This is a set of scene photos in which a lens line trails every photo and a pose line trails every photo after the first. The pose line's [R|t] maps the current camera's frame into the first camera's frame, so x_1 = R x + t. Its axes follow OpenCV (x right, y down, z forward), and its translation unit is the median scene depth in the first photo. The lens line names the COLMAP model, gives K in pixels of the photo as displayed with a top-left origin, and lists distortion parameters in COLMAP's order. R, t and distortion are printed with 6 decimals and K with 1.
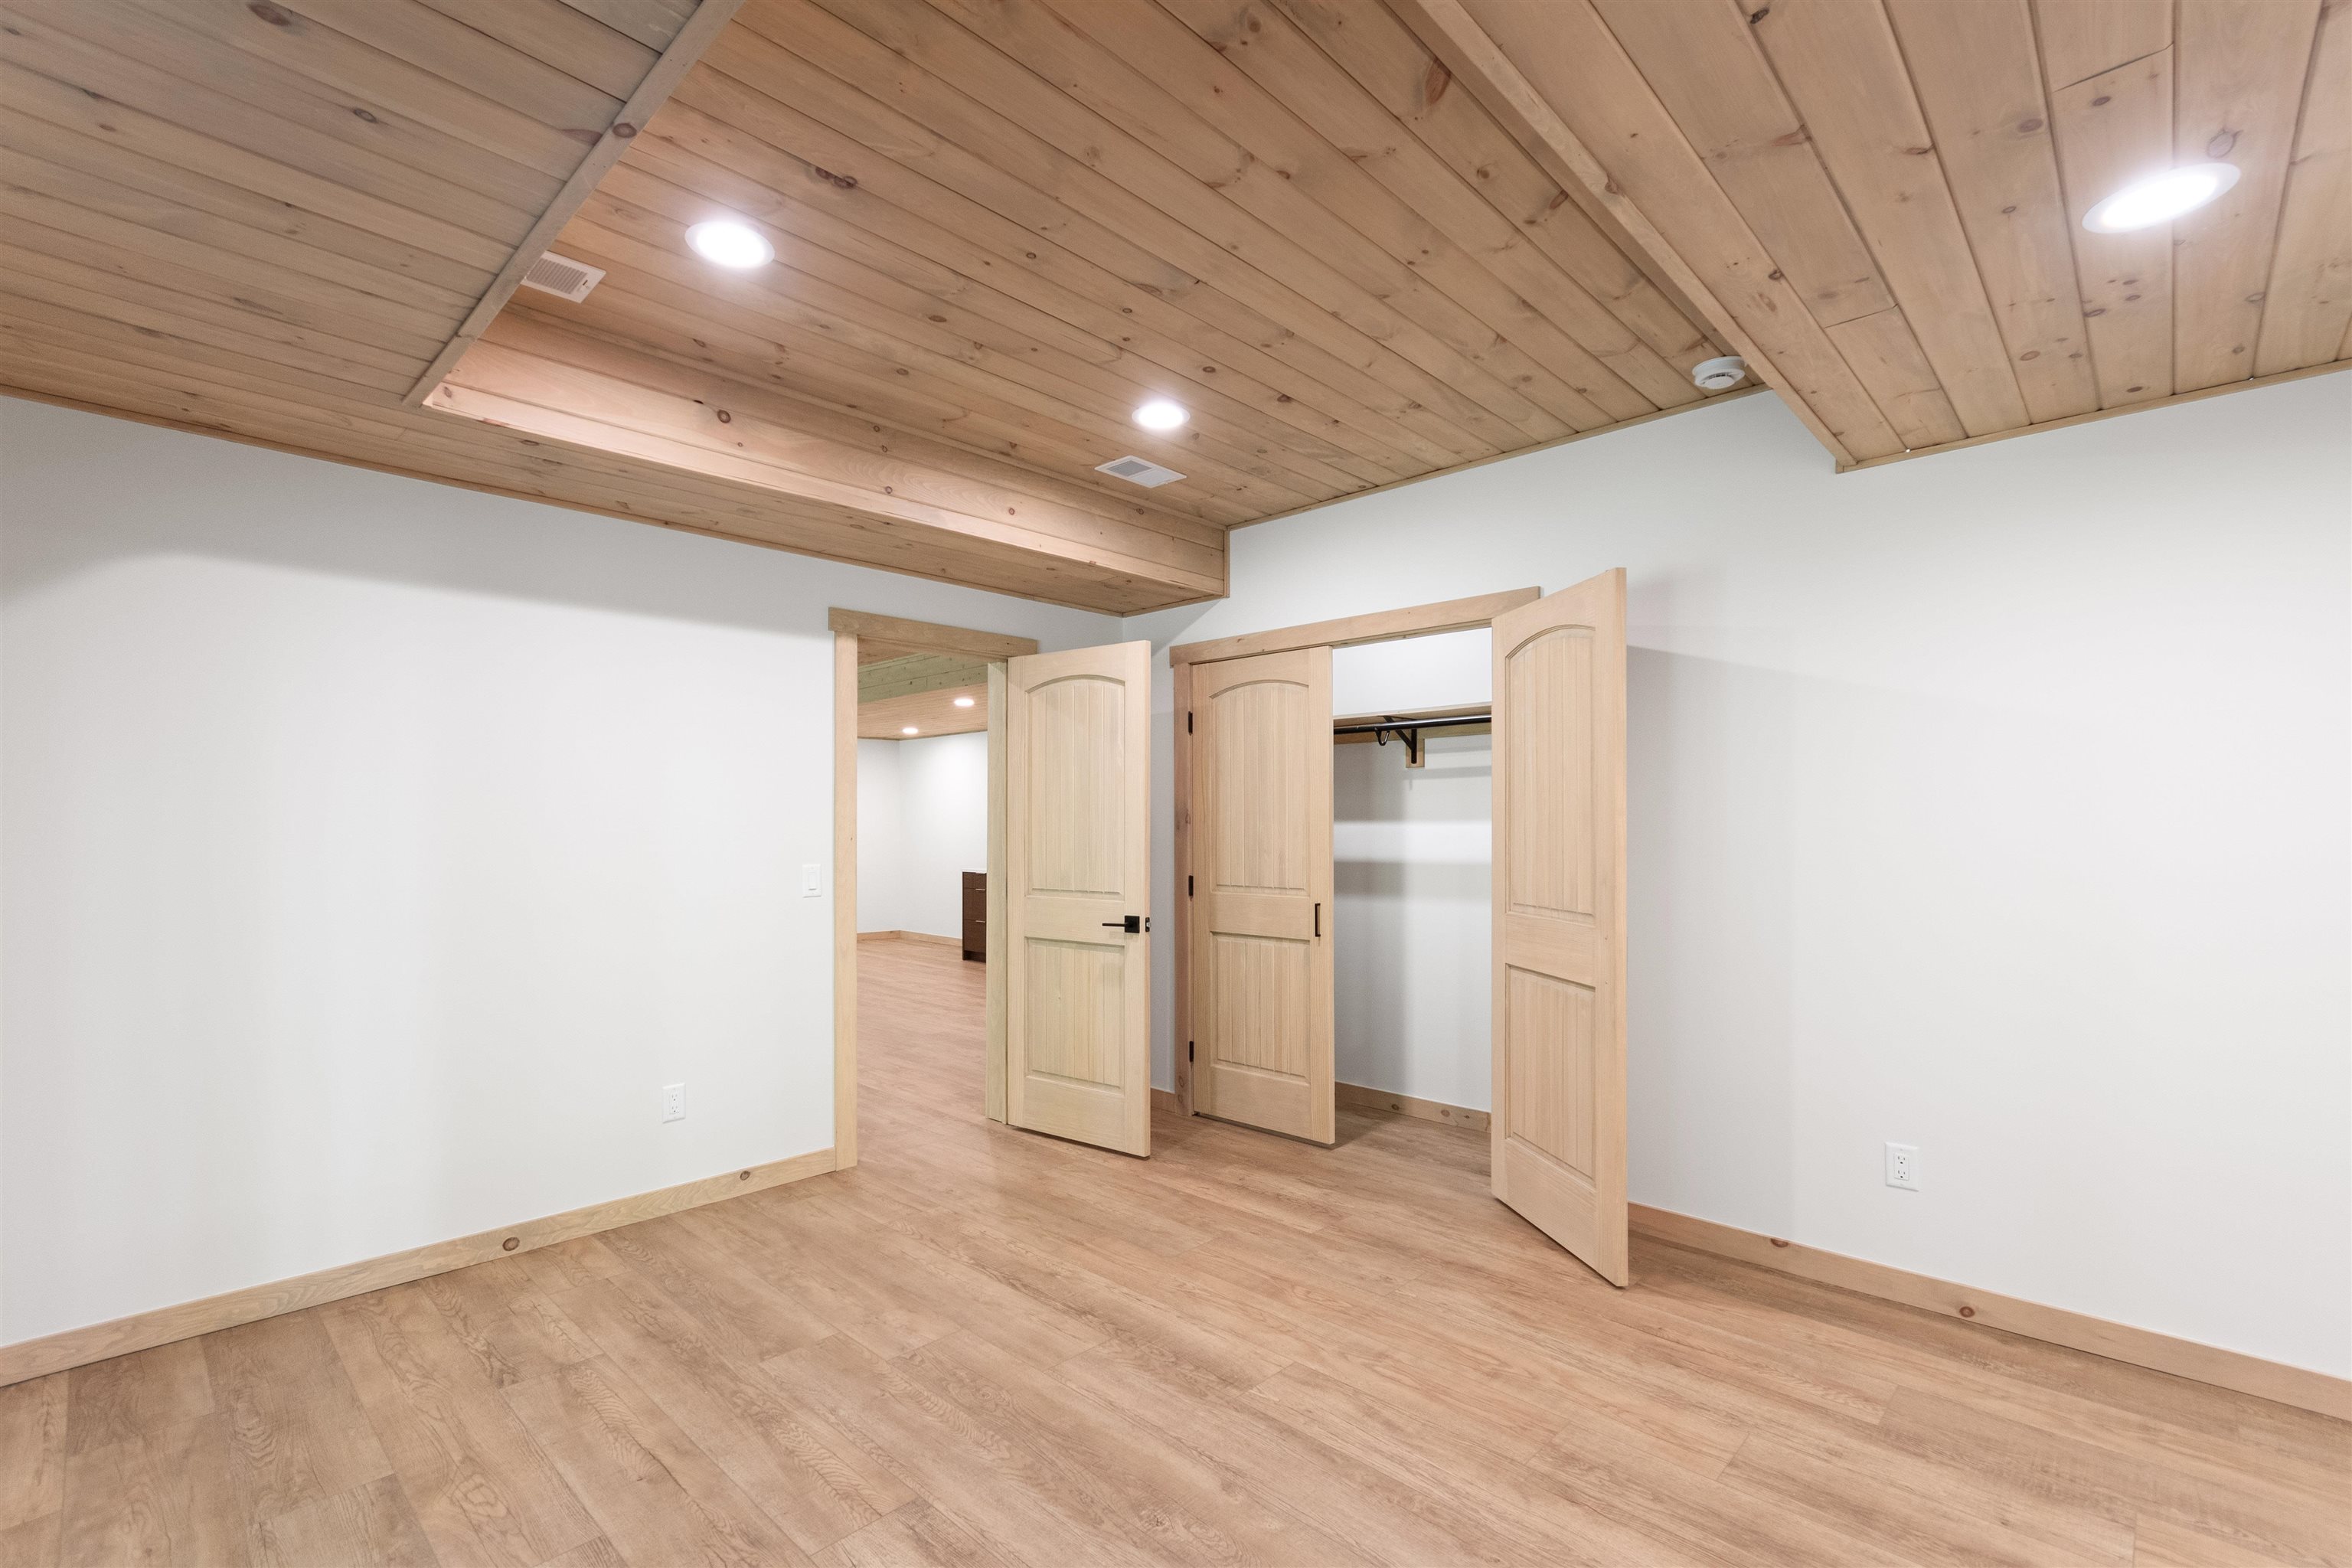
lens RADIAL K [[1081.1, 0, 1169.0], [0, 1081.1, 803.7], [0, 0, 1]] dist [0.005775, -0.003396]
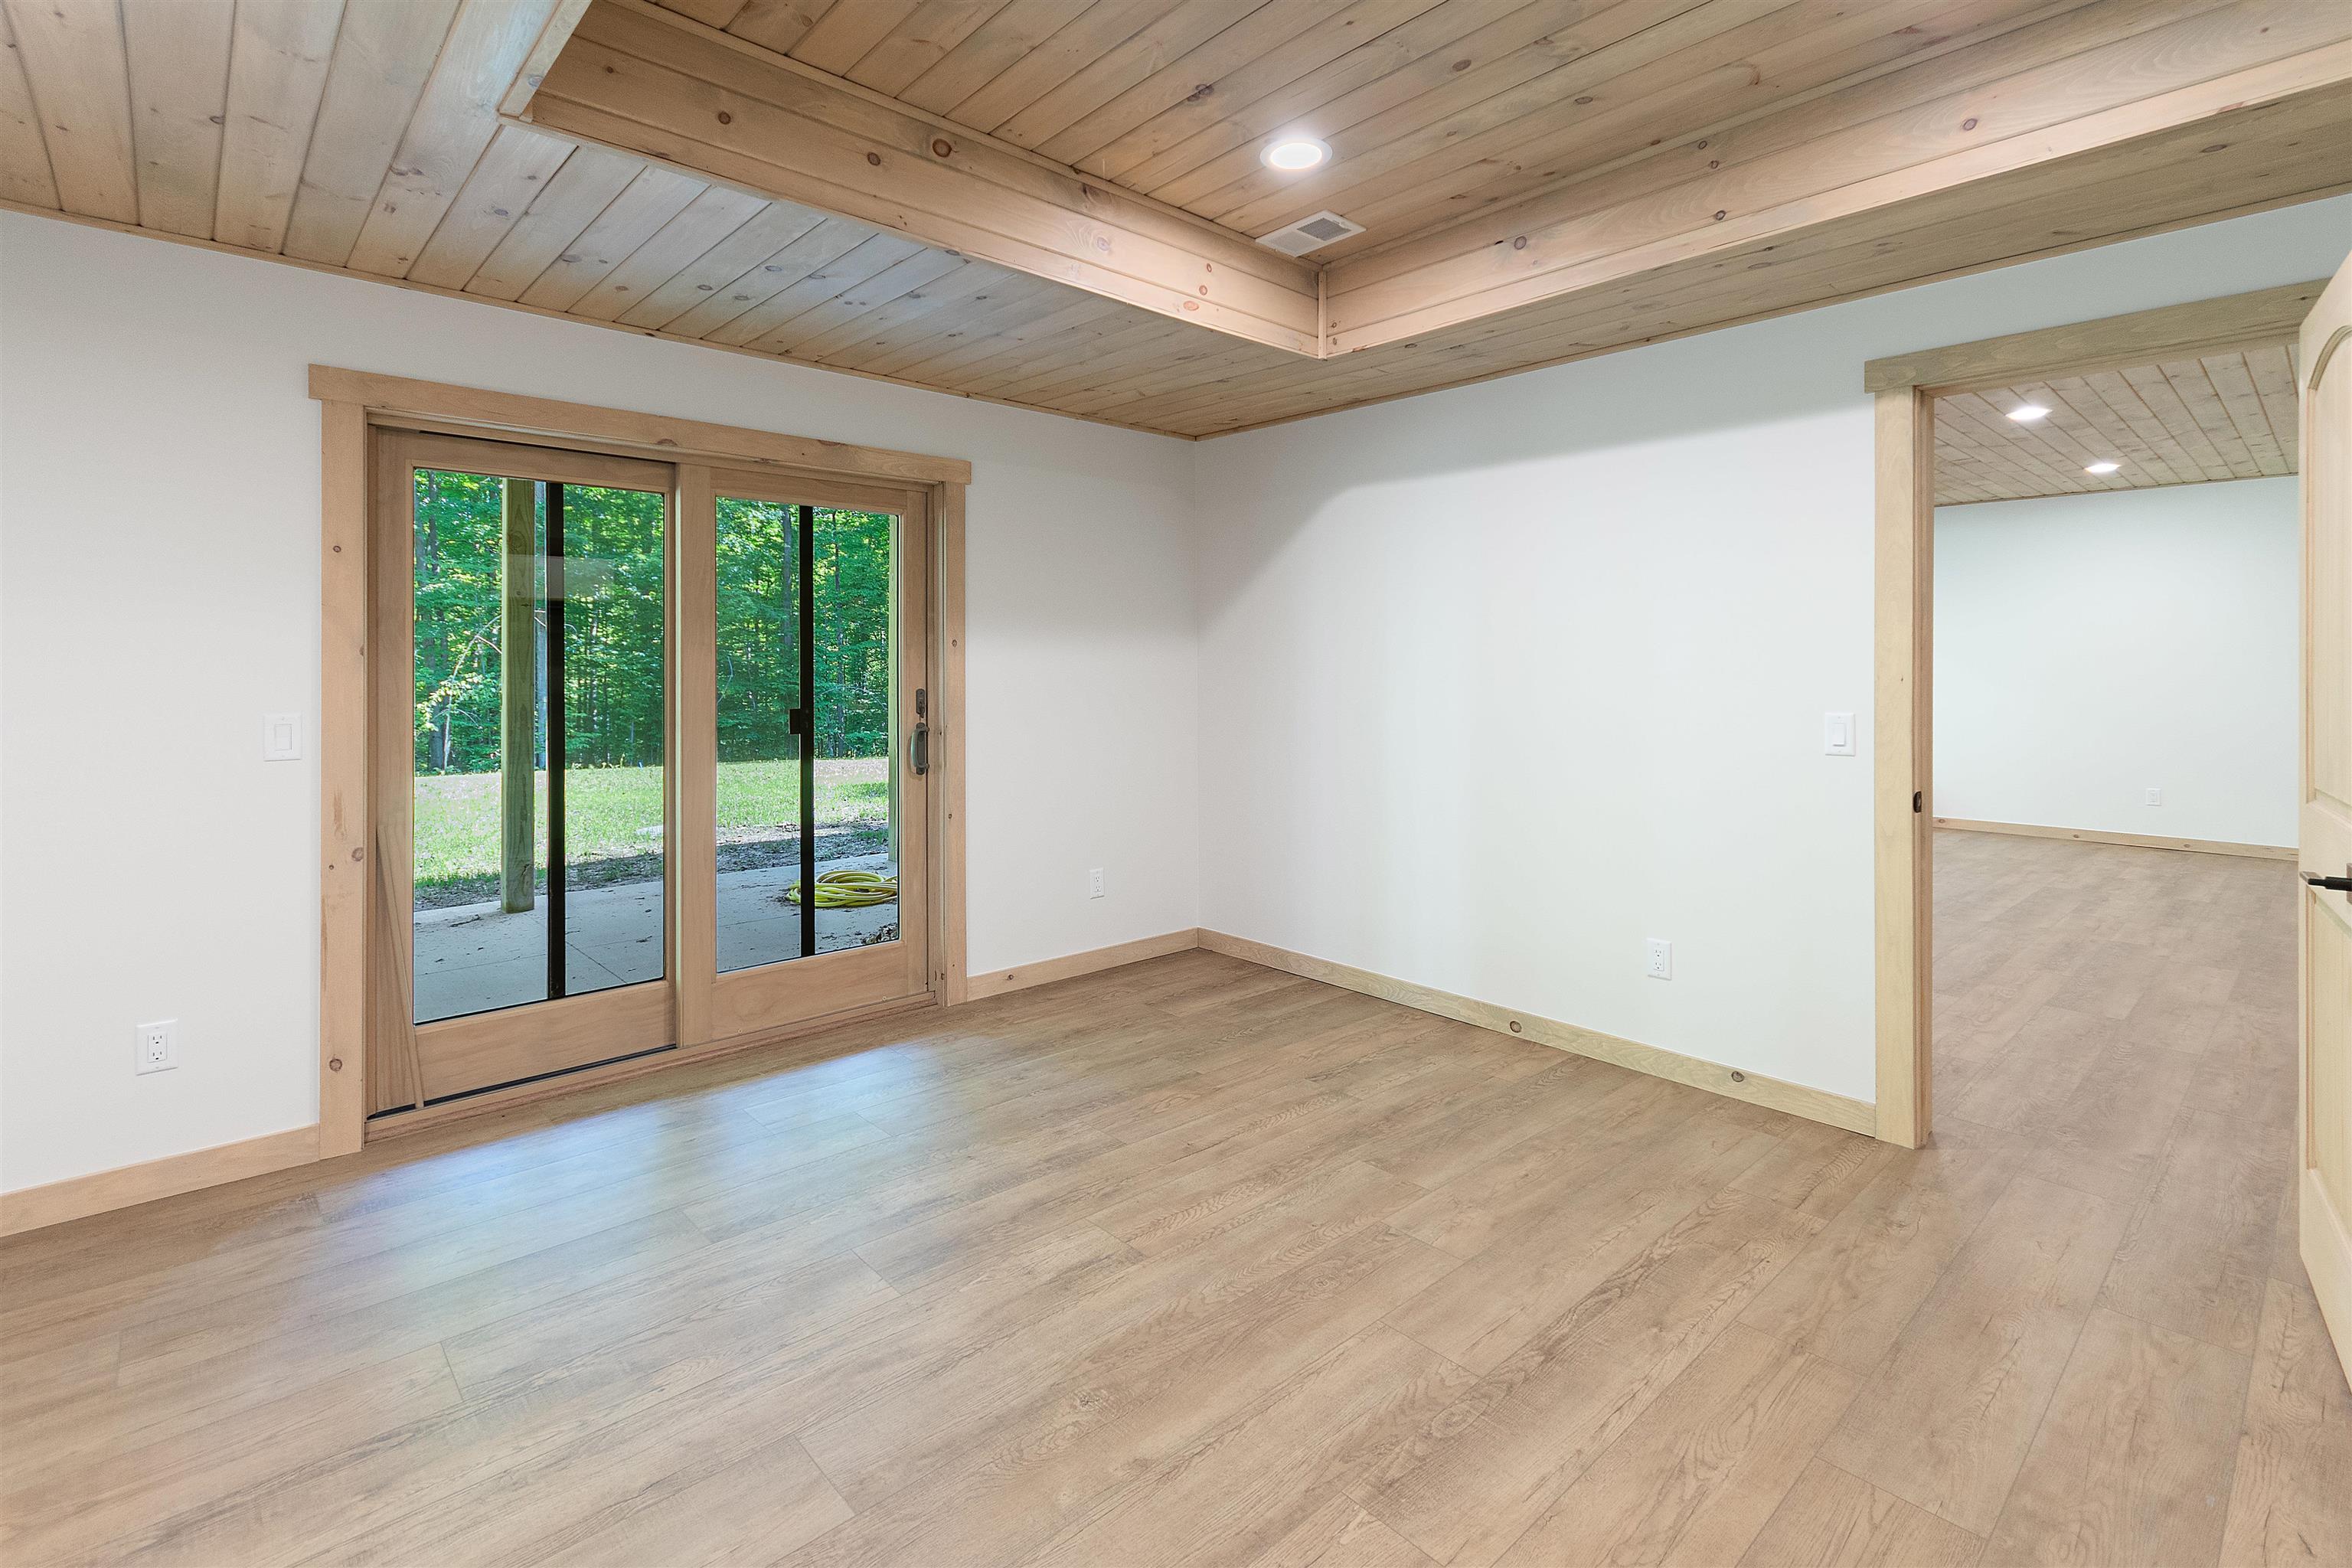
lens RADIAL K [[1081.1, 0, 1132.9], [0, 1081.1, 670.4], [0, 0, 1]] dist [0.005775, -0.003396]
pose [[-0.104053, 0.005166, -0.994558, 0.654593], [0.017552, 0.999840, 0.003358, 0.019716], [0.994417, -0.017107, -0.104128, 0.821658]]
